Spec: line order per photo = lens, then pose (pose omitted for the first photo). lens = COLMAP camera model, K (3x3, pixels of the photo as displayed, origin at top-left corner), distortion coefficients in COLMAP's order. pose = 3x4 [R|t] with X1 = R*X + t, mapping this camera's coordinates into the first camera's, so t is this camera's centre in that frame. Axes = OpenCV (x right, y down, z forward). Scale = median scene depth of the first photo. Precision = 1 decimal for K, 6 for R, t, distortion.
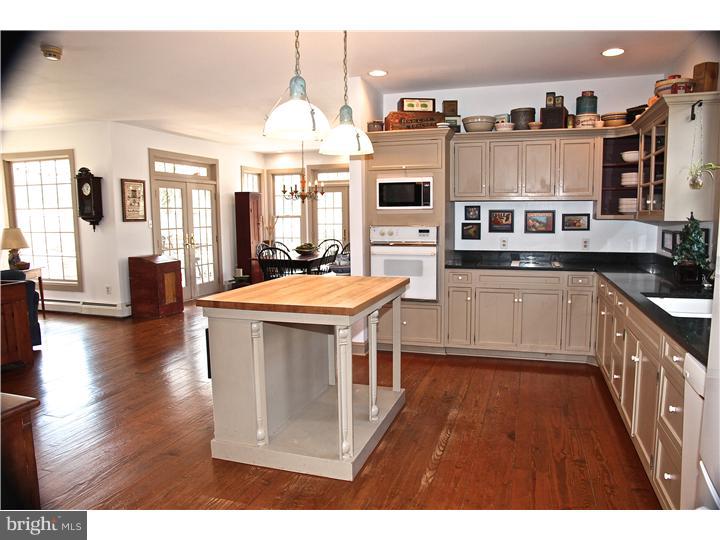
lens RADIAL K [[493.5, 0, 376.8], [0, 493.5, 271.3], [0, 0, 1]] dist [-0.070144, 0.030772]
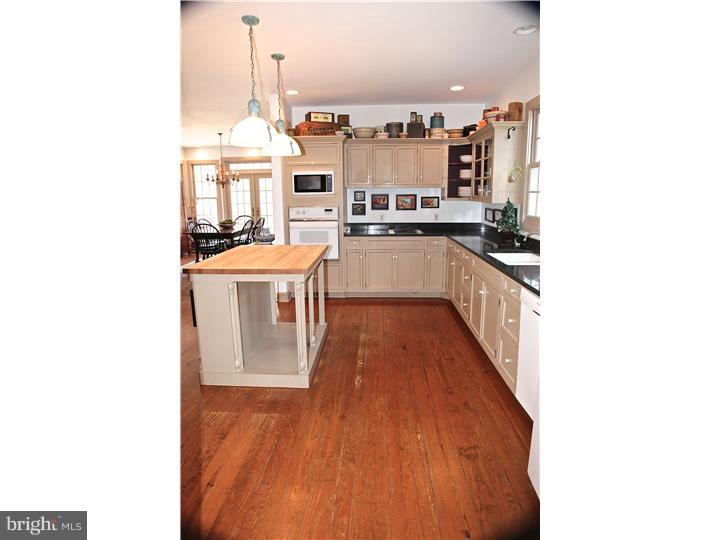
lens RADIAL K [[371.3, 0, 355.0], [0, 371.3, 261.9], [0, 0, 1]] dist [-0.072644, -0.000707]
pose [[0.970811, -0.045537, 0.235485, -0.087314], [0.029147, 0.996934, 0.072621, -0.010706], [-0.238070, -0.063638, 0.969161, -0.038724]]
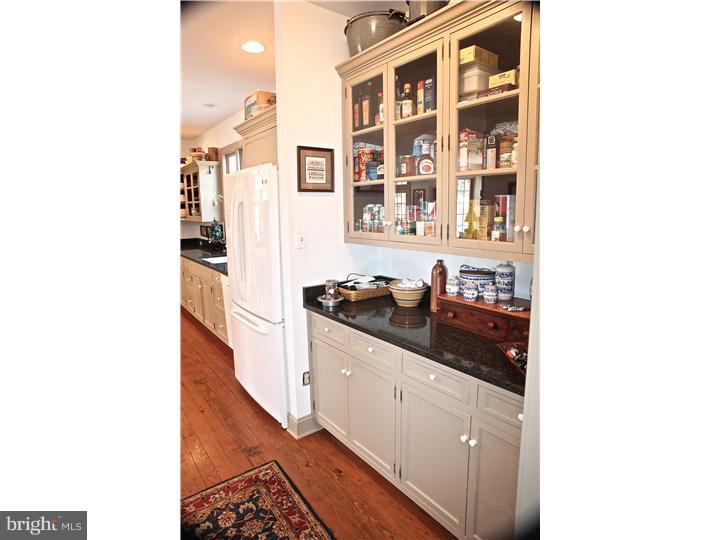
lens RADIAL K [[371.3, 0, 360.2], [0, 371.3, 267.8], [0, 0, 1]] dist [-0.072644, -0.000707]
pose [[0.570286, -0.125268, 0.811839, -0.222756], [0.092535, 0.991810, 0.088036, 0.010283], [-0.816218, 0.024918, 0.577207, -0.319283]]
